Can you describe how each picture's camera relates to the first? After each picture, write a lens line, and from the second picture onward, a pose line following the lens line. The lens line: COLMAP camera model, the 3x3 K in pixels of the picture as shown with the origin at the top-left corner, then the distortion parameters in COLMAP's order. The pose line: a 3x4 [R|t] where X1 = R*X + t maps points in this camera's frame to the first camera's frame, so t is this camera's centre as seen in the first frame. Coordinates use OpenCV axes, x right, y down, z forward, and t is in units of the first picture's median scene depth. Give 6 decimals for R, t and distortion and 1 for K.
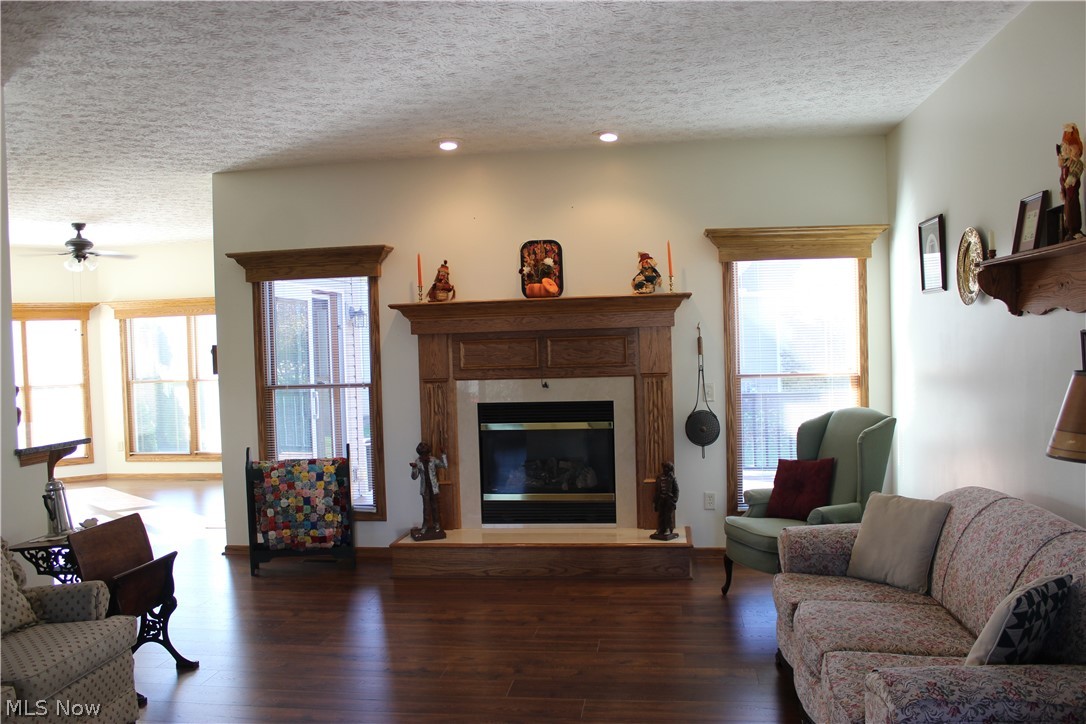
lens RADIAL K [[917.8, 0, 546.8], [0, 917.8, 376.4], [0, 0, 1]] dist [-0.176636, 0.171407]
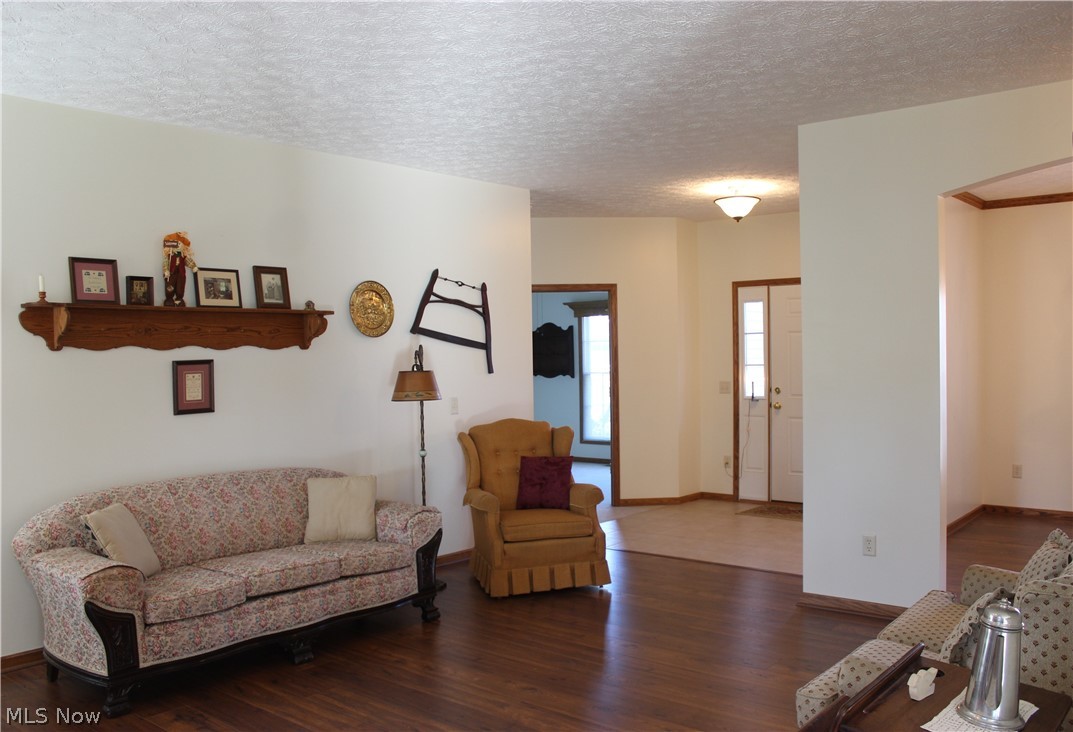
lens RADIAL K [[923.1, 0, 536.1], [0, 923.1, 384.3], [0, 0, 1]] dist [-0.099314, 0.004240]
pose [[-0.842754, 0.022978, 0.537808, -0.410921], [0.058359, 0.997100, 0.048848, -0.027085], [-0.535126, 0.072553, -0.841651, 1.020603]]
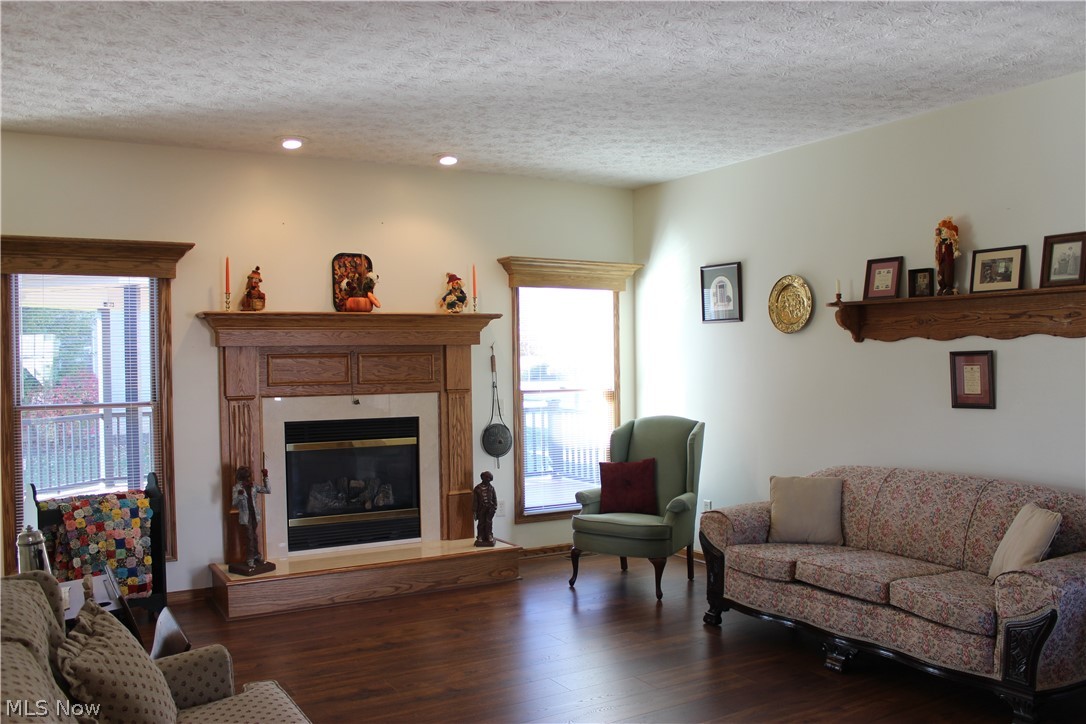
lens RADIAL K [[917.8, 0, 546.8], [0, 917.8, 376.4], [0, 0, 1]] dist [-0.176636, 0.171407]
pose [[0.781075, 0.008098, 0.624384, -0.454600], [0.011685, 0.999551, -0.027582, 0.011737], [-0.624328, 0.028840, 0.780630, 0.118401]]
